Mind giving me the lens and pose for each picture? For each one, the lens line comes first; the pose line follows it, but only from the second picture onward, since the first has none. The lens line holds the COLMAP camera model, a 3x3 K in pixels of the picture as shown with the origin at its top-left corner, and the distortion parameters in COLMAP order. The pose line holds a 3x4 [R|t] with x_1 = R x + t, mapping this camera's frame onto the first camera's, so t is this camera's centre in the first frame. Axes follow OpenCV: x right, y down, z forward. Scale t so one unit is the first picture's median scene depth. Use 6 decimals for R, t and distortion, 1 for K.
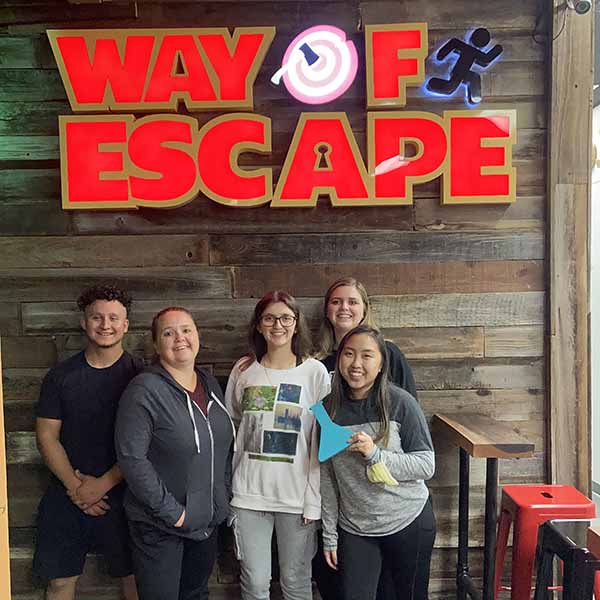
lens RADIAL K [[671.4, 0, 301.3], [0, 671.4, 342.8], [0, 0, 1]] dist [0.012989, -0.000375]
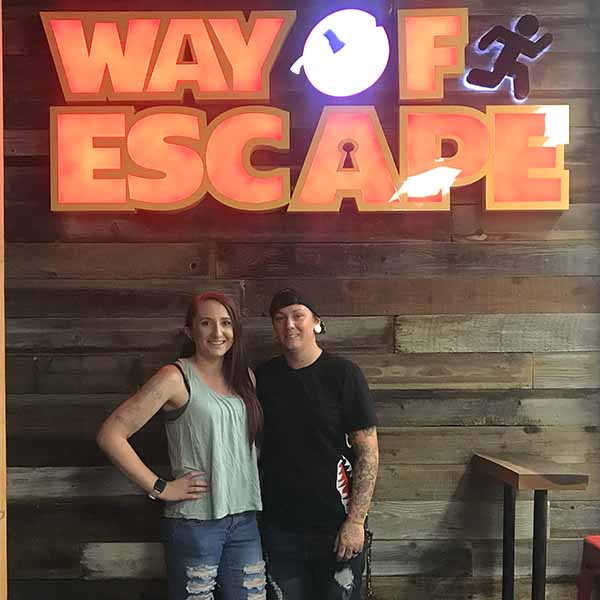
lens RADIAL K [[1052.0, 0, 299.7], [0, 1052.0, 354.5], [0, 0, 1]] dist [0.168913, -1.027632]
pose [[0.999914, 0.013055, -0.001001, -0.026096], [-0.013082, 0.999293, -0.035252, 0.030790], [0.000540, 0.035262, 0.999378, -0.368135]]
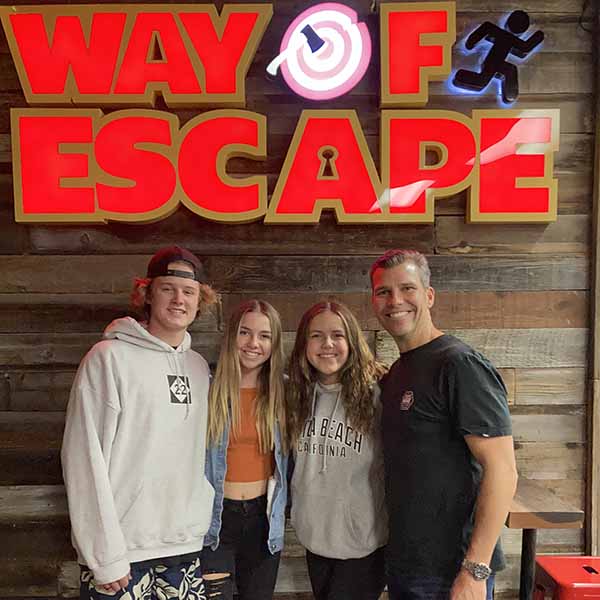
lens RADIAL K [[651.3, 0, 306.4], [0, 651.3, 392.7], [0, 0, 1]] dist [0.003295, 0.016529]
pose [[0.999930, 0.011706, 0.001533, 0.007596], [-0.011728, 0.999815, 0.015249, -0.003241], [-0.001354, -0.015266, 0.999883, 0.182618]]
